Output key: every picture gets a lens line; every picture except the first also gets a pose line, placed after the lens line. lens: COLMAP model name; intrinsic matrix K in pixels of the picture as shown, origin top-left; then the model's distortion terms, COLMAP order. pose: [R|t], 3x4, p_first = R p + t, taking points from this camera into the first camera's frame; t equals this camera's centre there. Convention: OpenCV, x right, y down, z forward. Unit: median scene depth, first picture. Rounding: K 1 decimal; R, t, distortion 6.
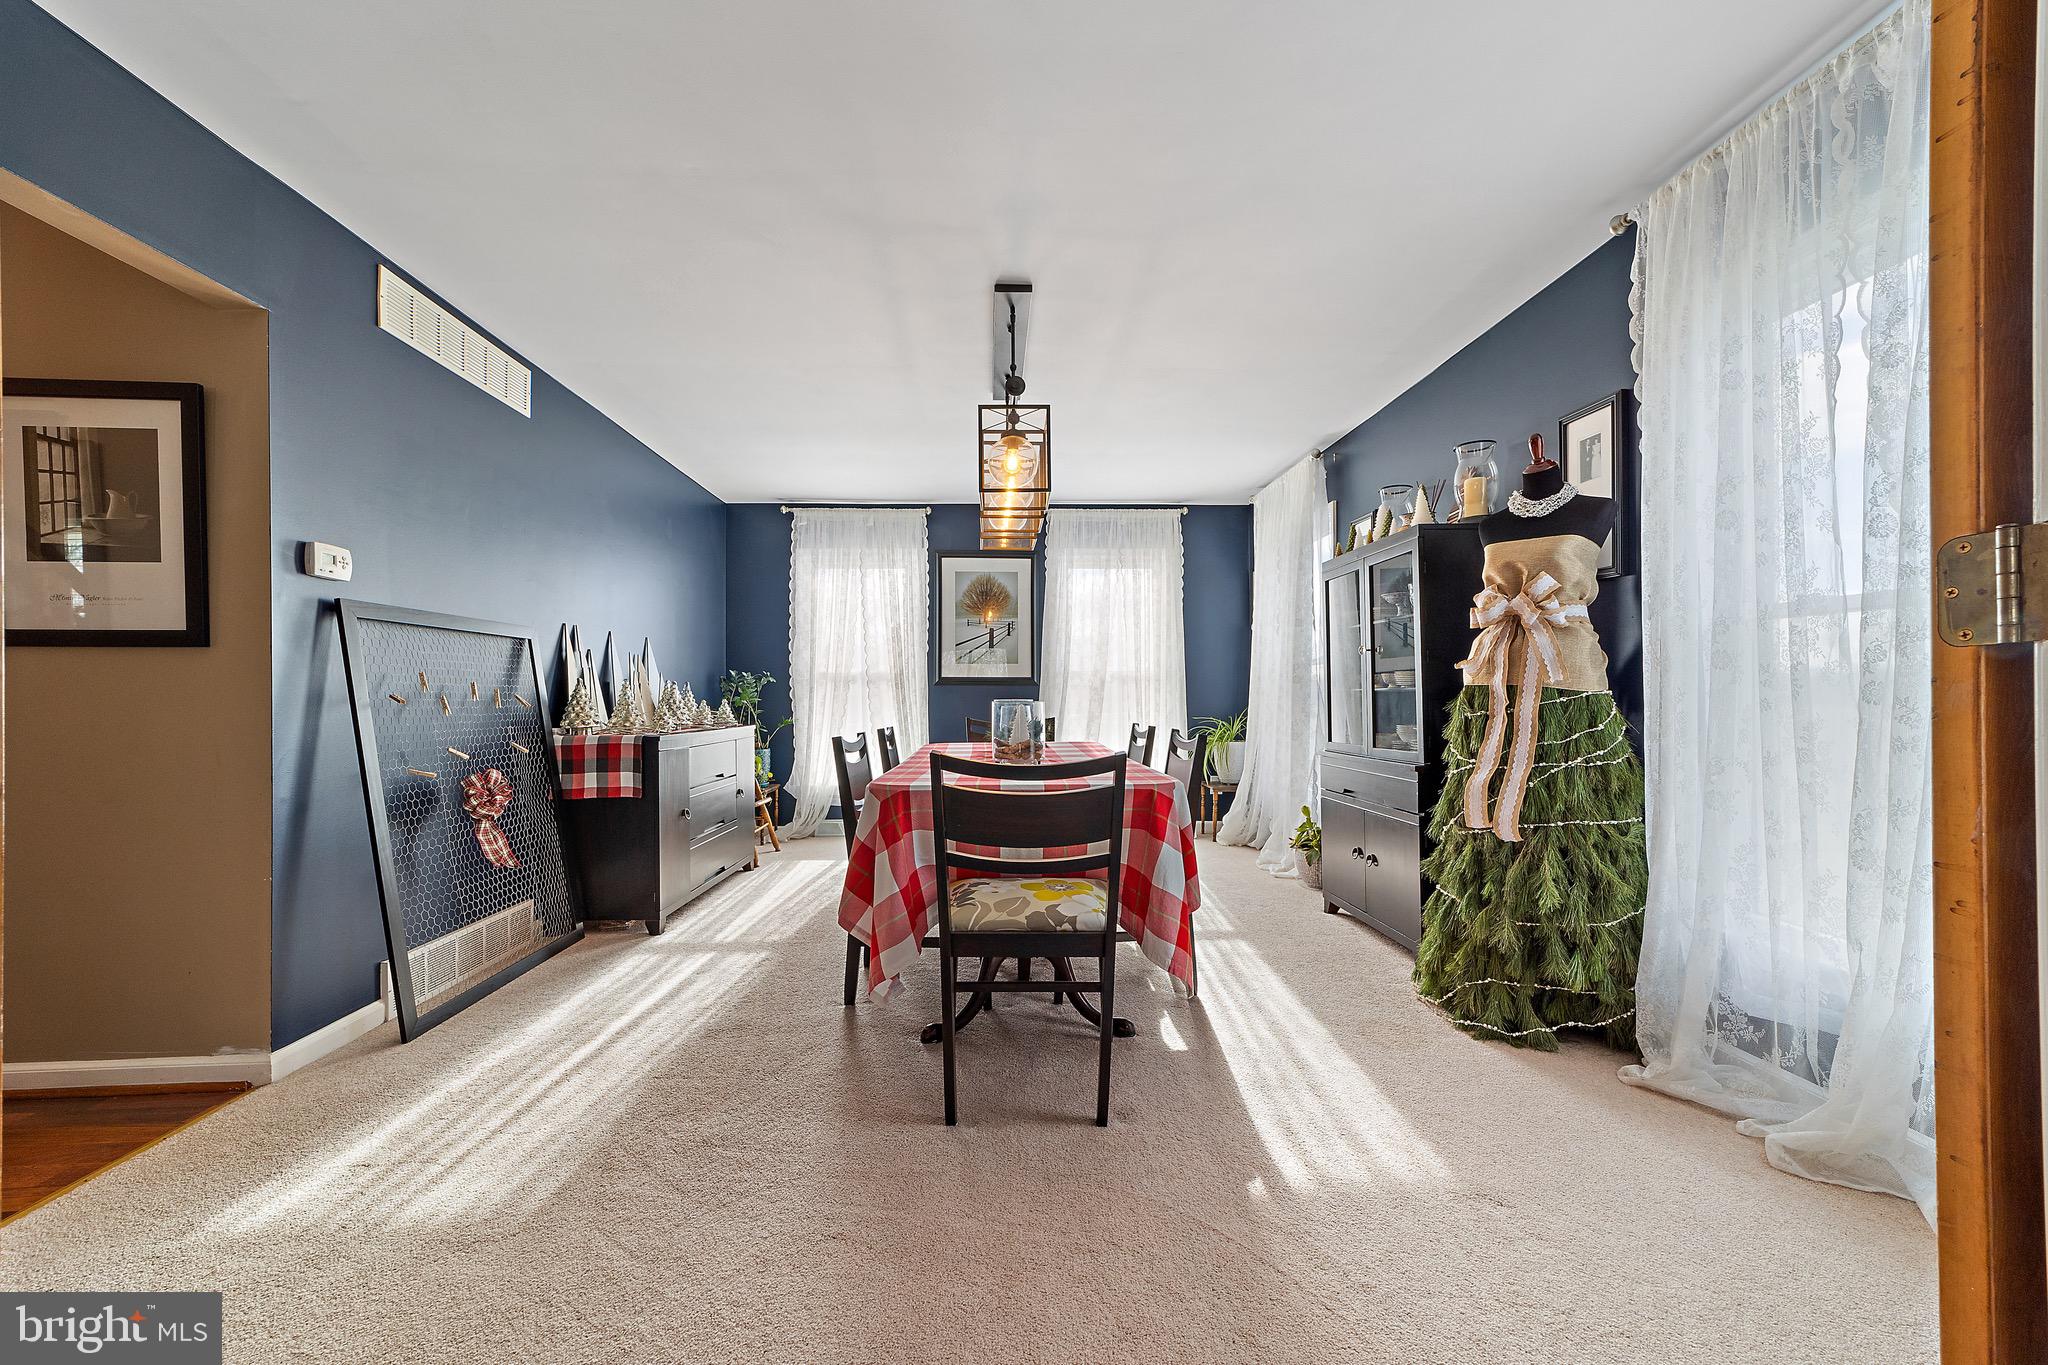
lens RADIAL K [[787.5, 0, 1020.2], [0, 787.5, 688.8], [0, 0, 1]] dist [-0.002654, -0.000138]
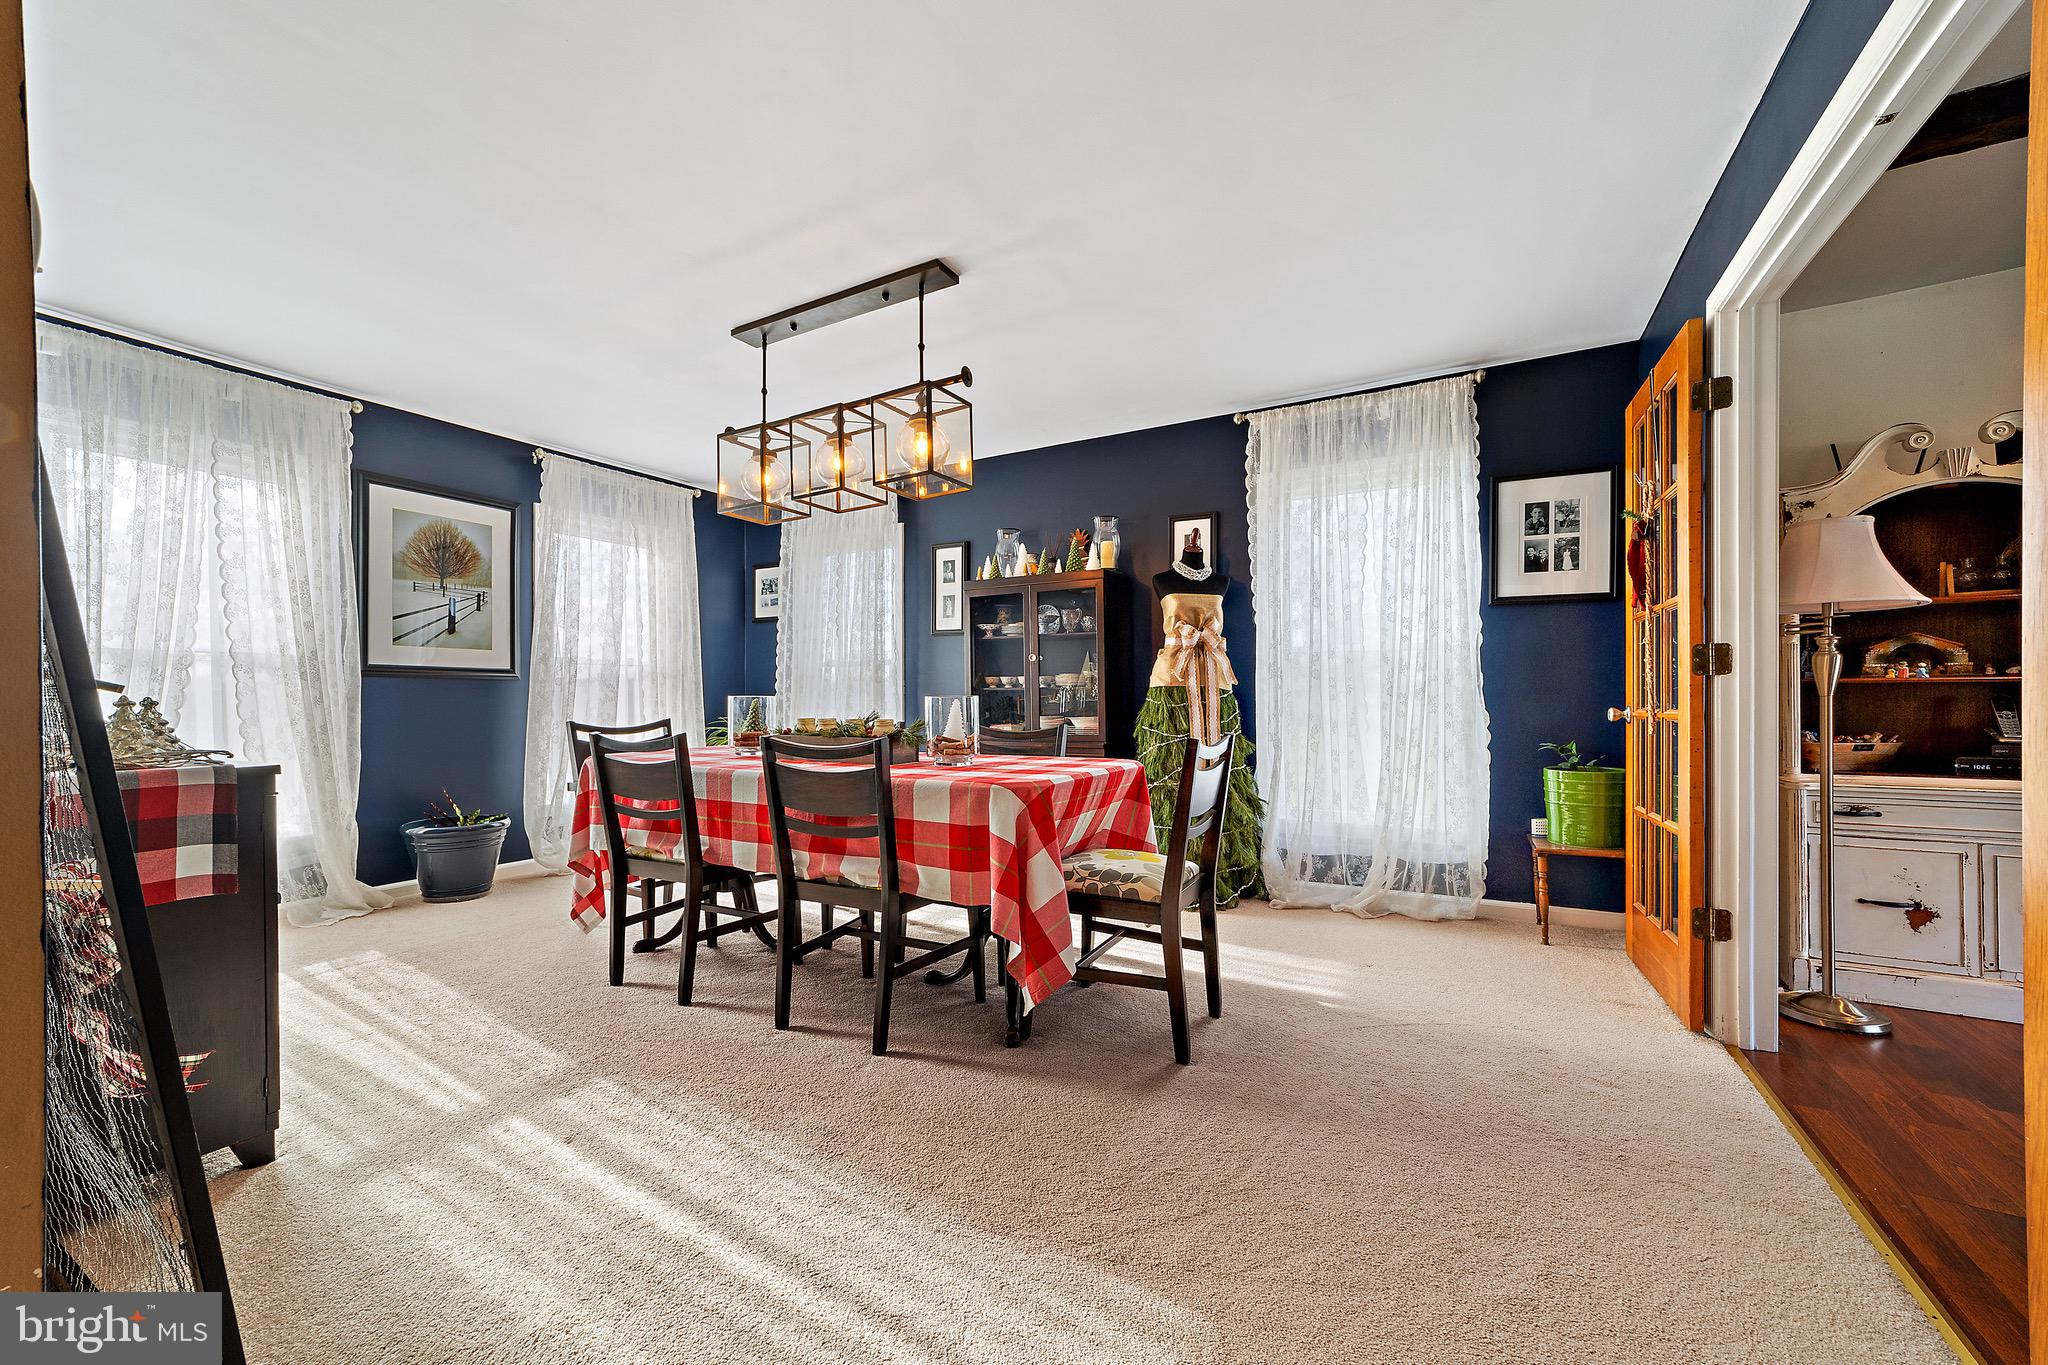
lens RADIAL K [[787.5, 0, 1020.2], [0, 787.5, 688.8], [0, 0, 1]] dist [-0.002654, -0.000138]
pose [[0.535770, 0.009317, 0.844313, -0.712799], [-0.006510, 0.999955, -0.006904, 0.012621], [-0.844339, -0.001797, 0.535806, 0.365460]]
